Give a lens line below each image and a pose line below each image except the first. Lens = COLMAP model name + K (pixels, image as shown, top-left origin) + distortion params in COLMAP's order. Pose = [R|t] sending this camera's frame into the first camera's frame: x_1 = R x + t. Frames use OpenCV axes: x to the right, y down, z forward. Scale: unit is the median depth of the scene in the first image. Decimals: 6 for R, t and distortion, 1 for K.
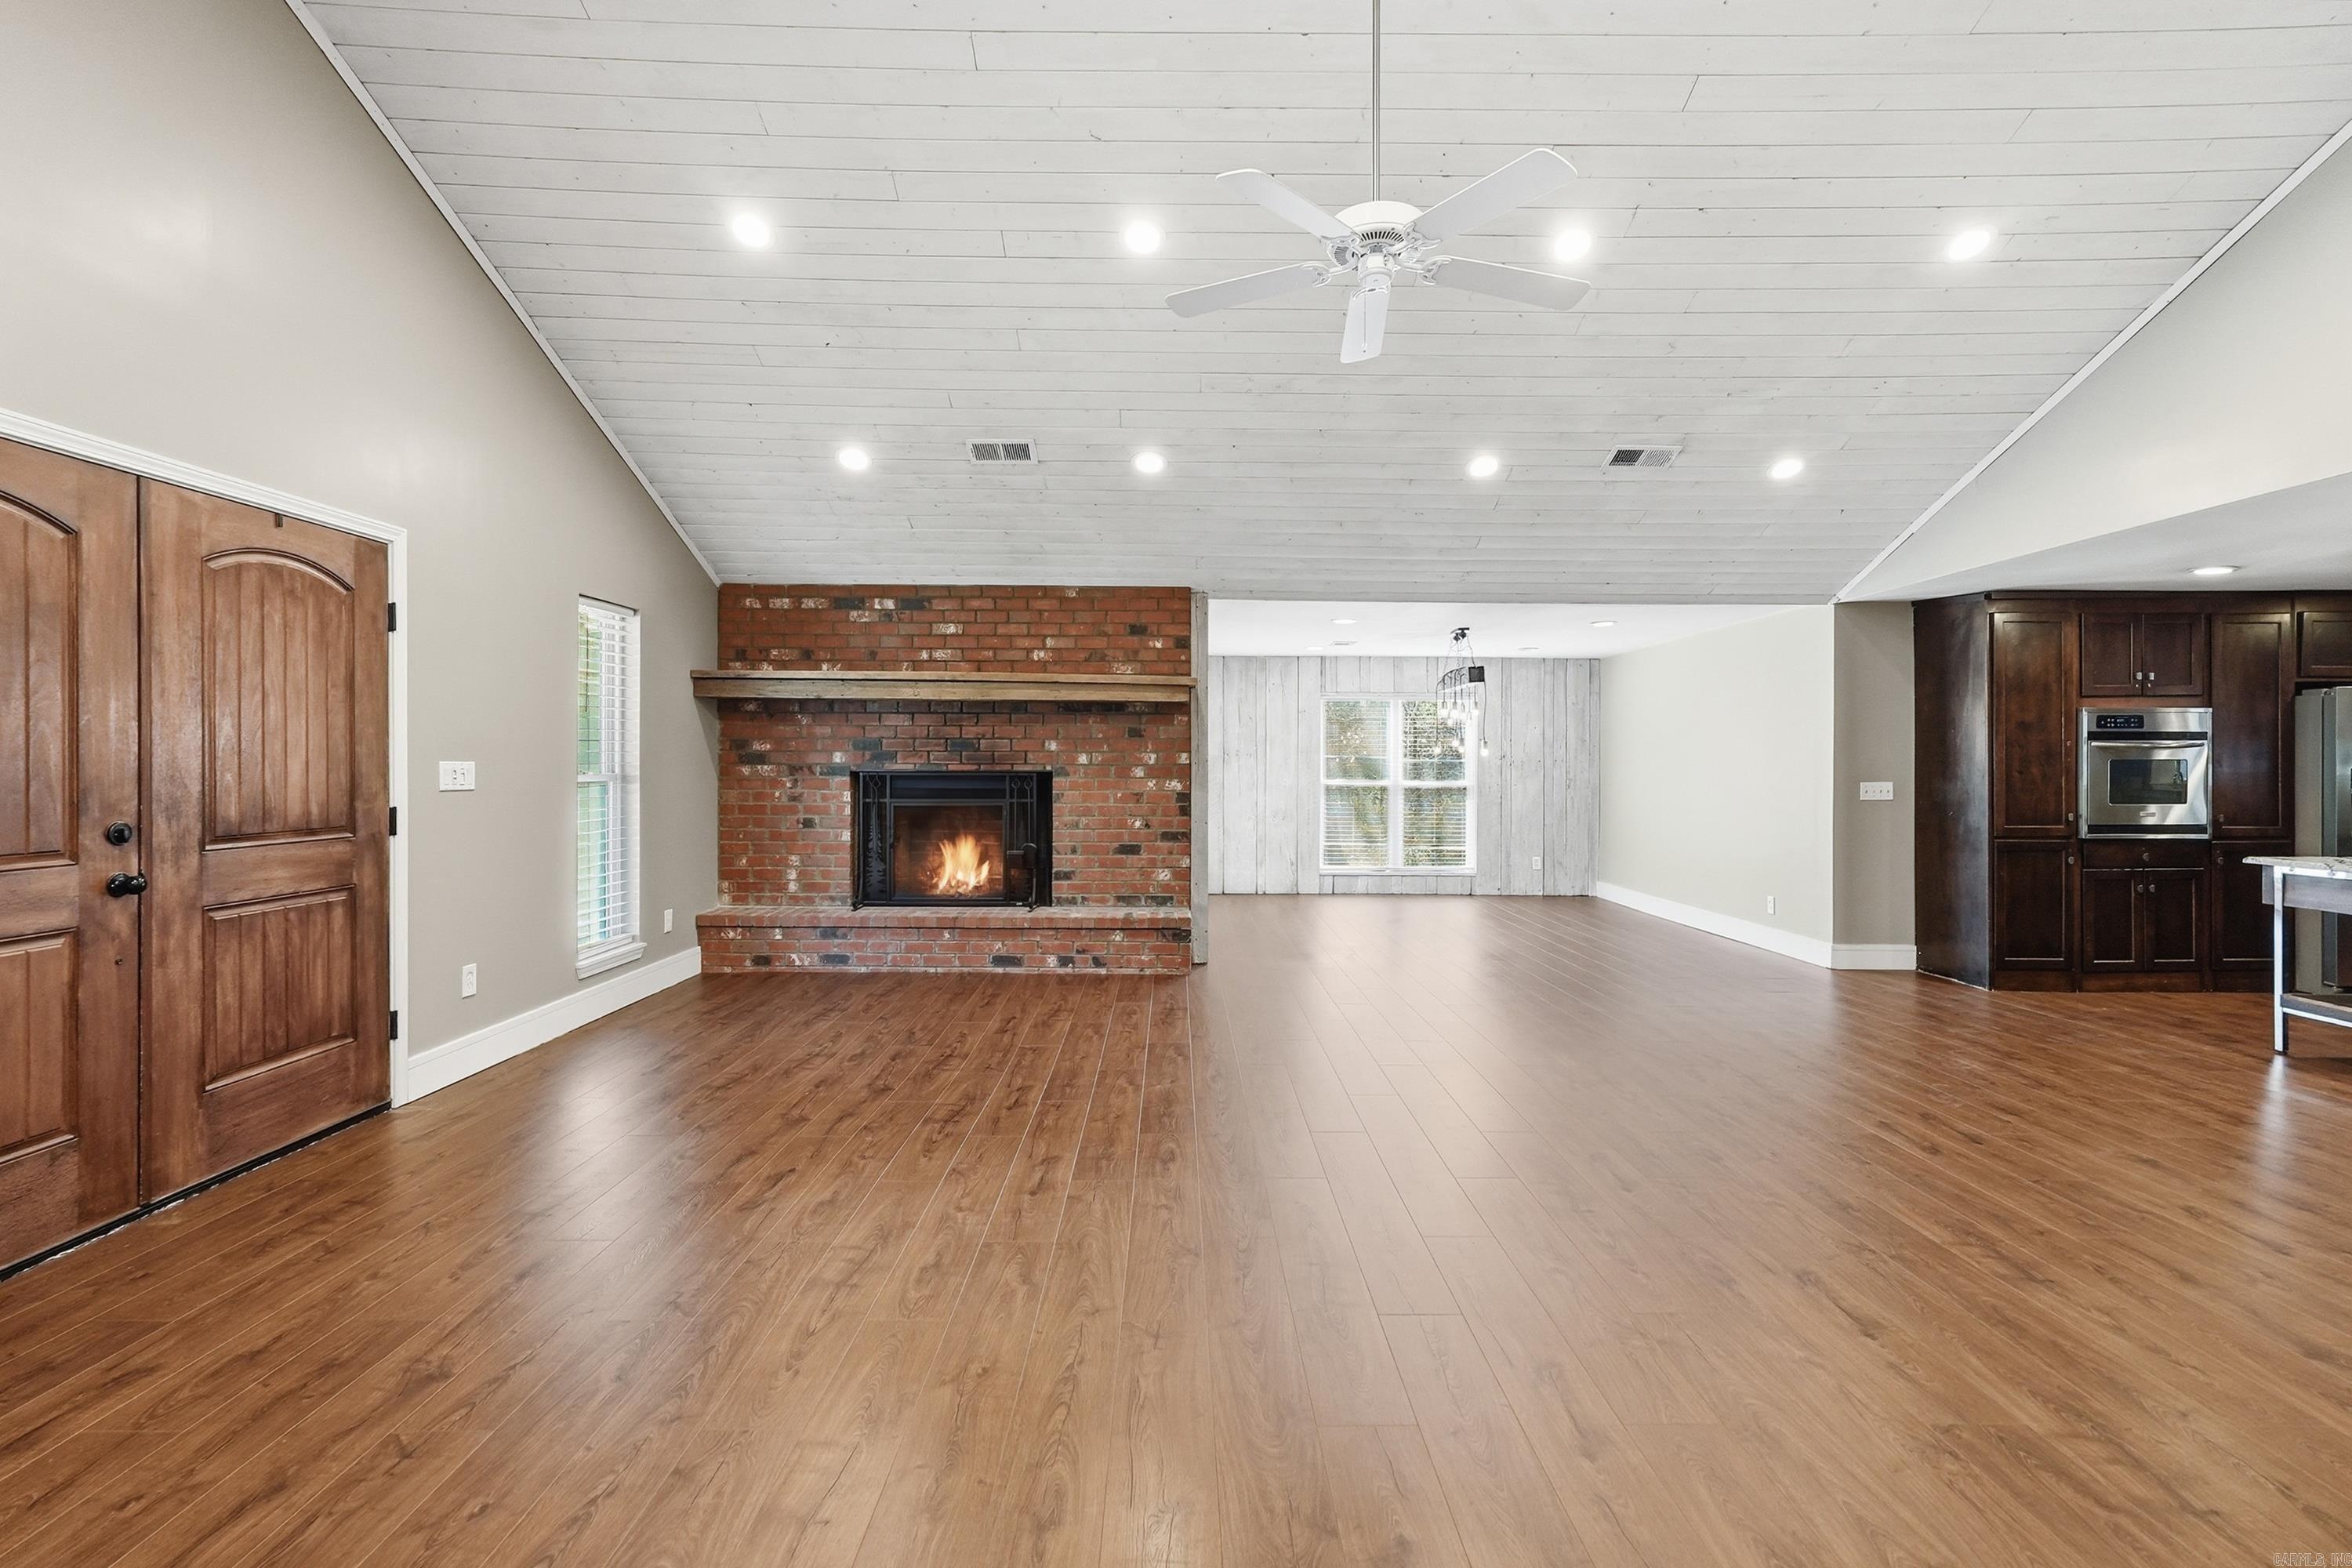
lens RADIAL K [[1071.9, 0, 1175.1], [0, 1071.9, 766.4], [0, 0, 1]] dist [-0.016546, 0.010130]
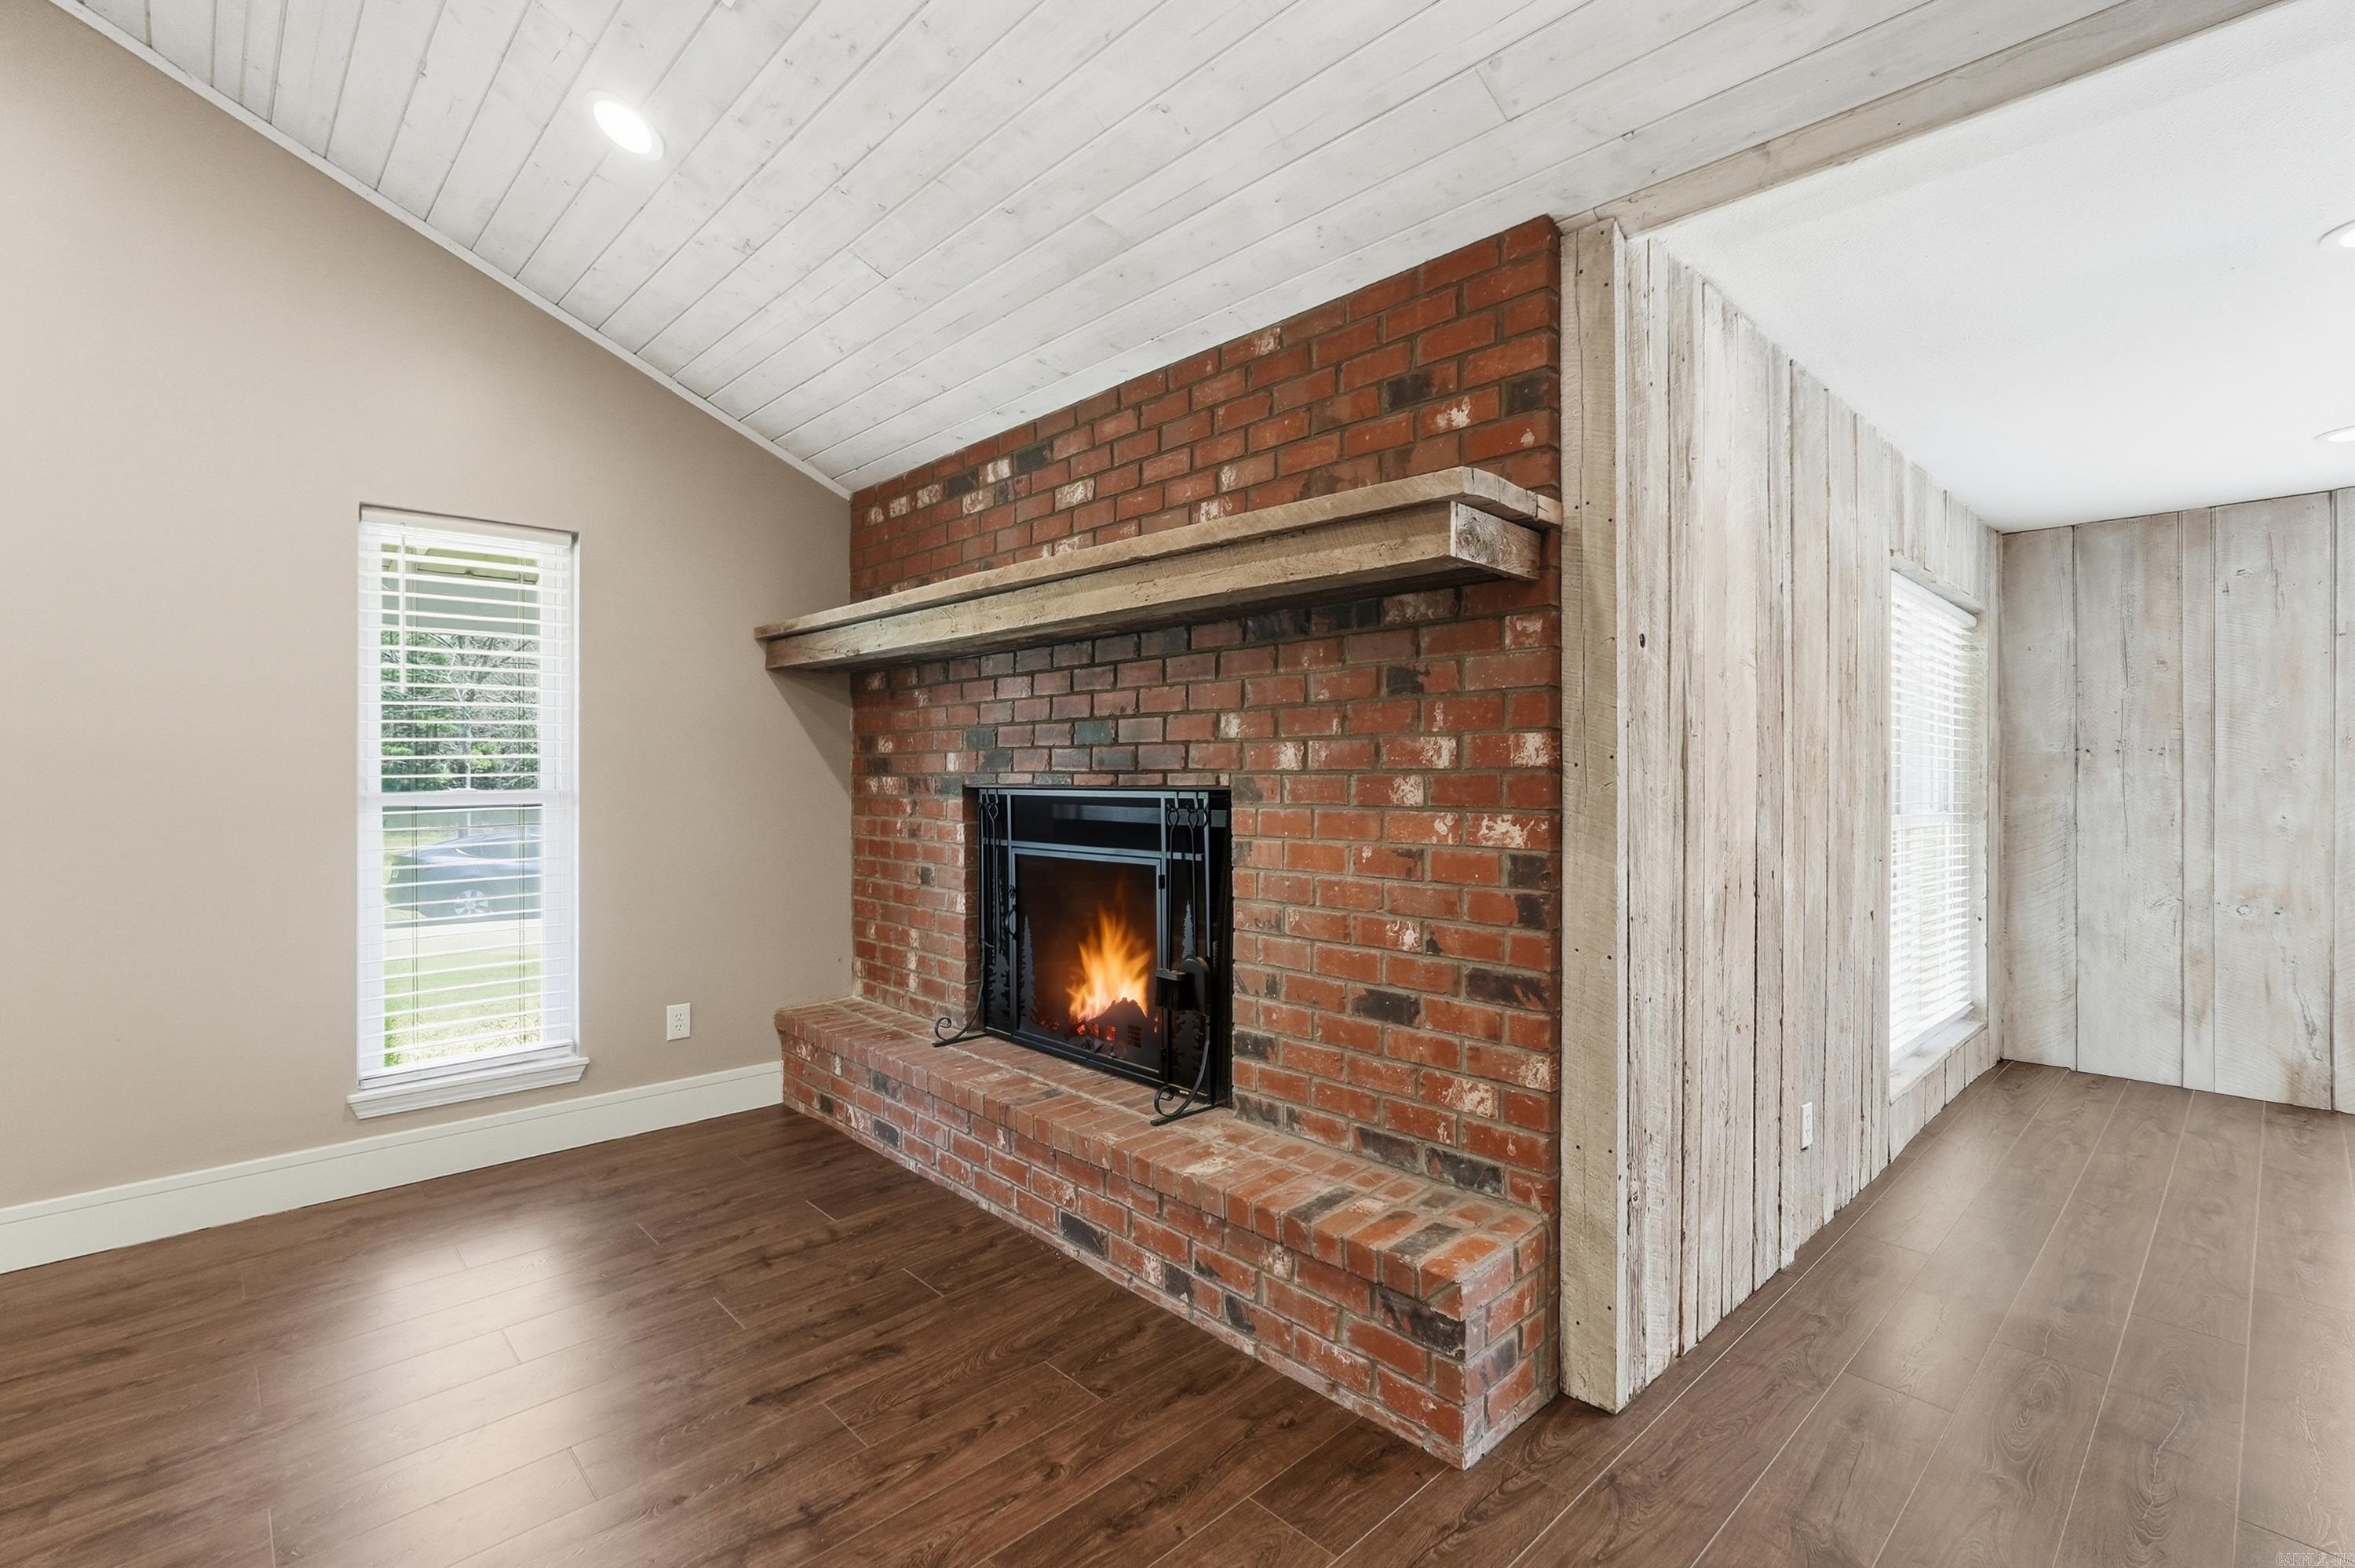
lens RADIAL K [[1053.9, 0, 1176.8], [0, 1053.9, 776.9], [0, 0, 1]] dist [-0.014704, 0.007996]
pose [[0.685169, -0.004478, -0.728371, 0.173906], [0.001233, 0.999987, -0.004988, 0.002210], [0.728383, 0.002519, 0.685165, 0.741253]]
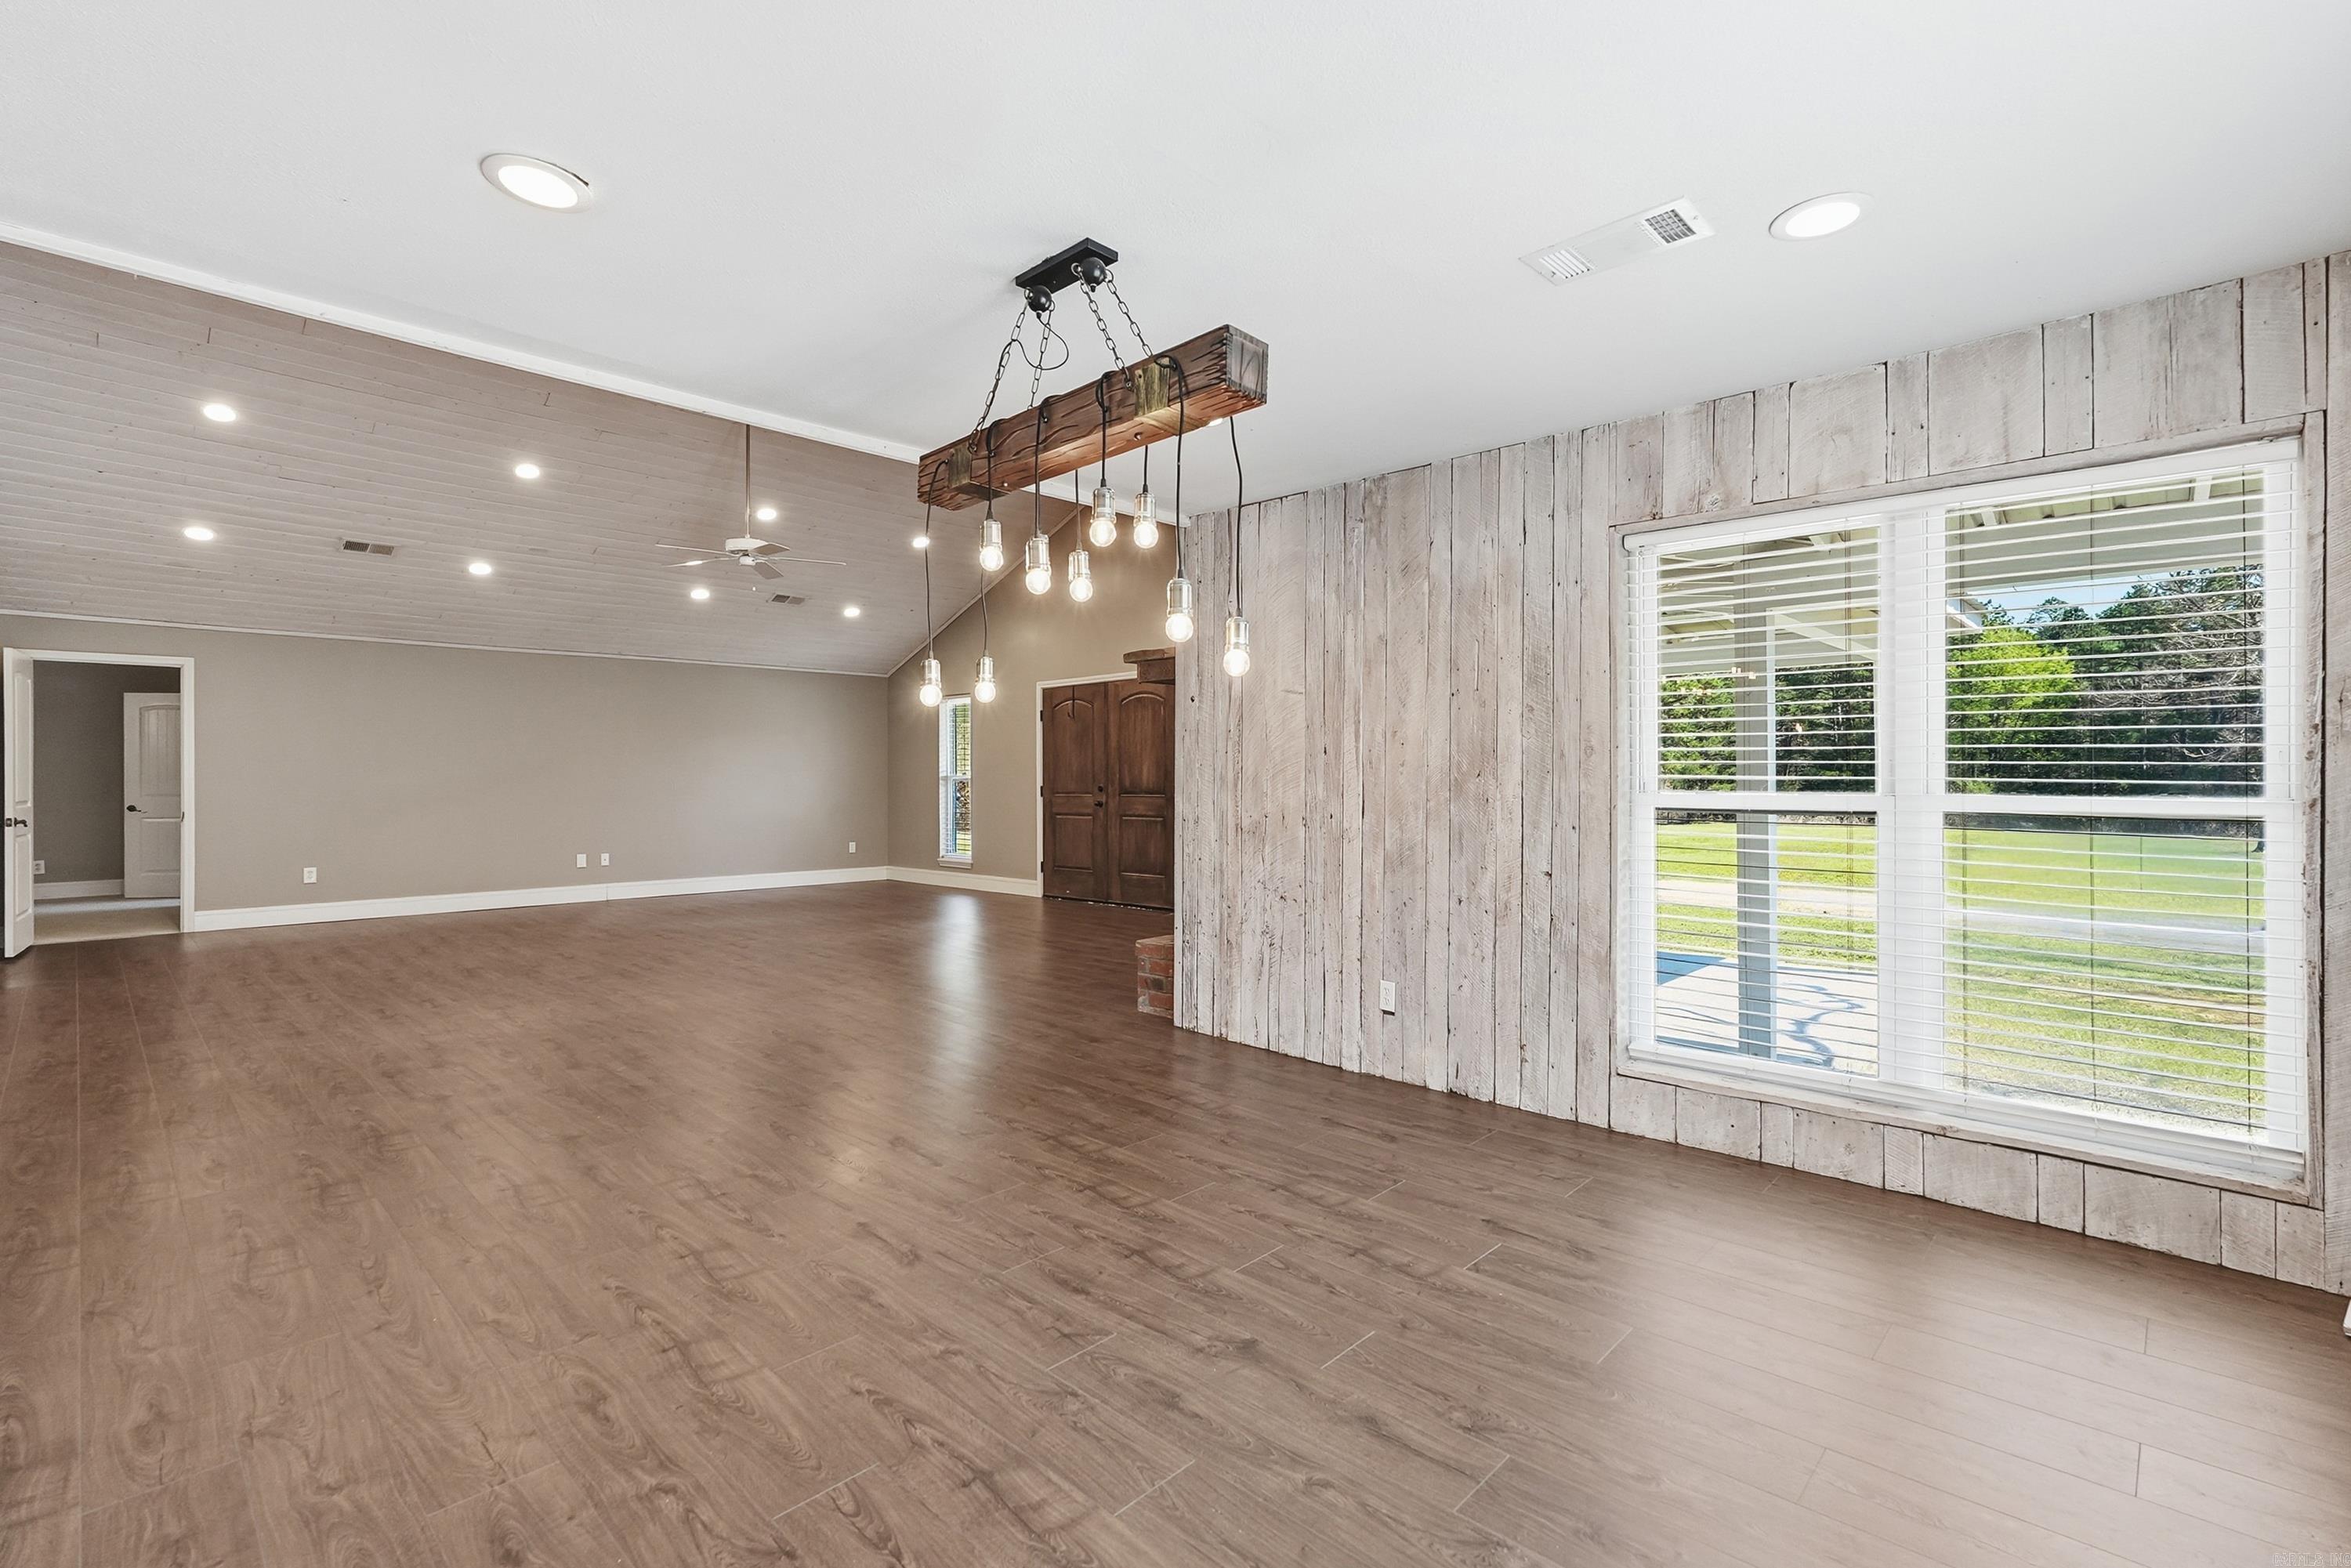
lens RADIAL K [[1064.0, 0, 1178.5], [0, 1064.0, 775.1], [0, 0, 1]] dist [-0.015618, 0.008739]
pose [[-0.693089, -0.004901, -0.720835, 0.587522], [-0.001568, 0.999985, -0.005291, 0.016443], [0.720850, -0.002537, -0.693086, 1.597550]]
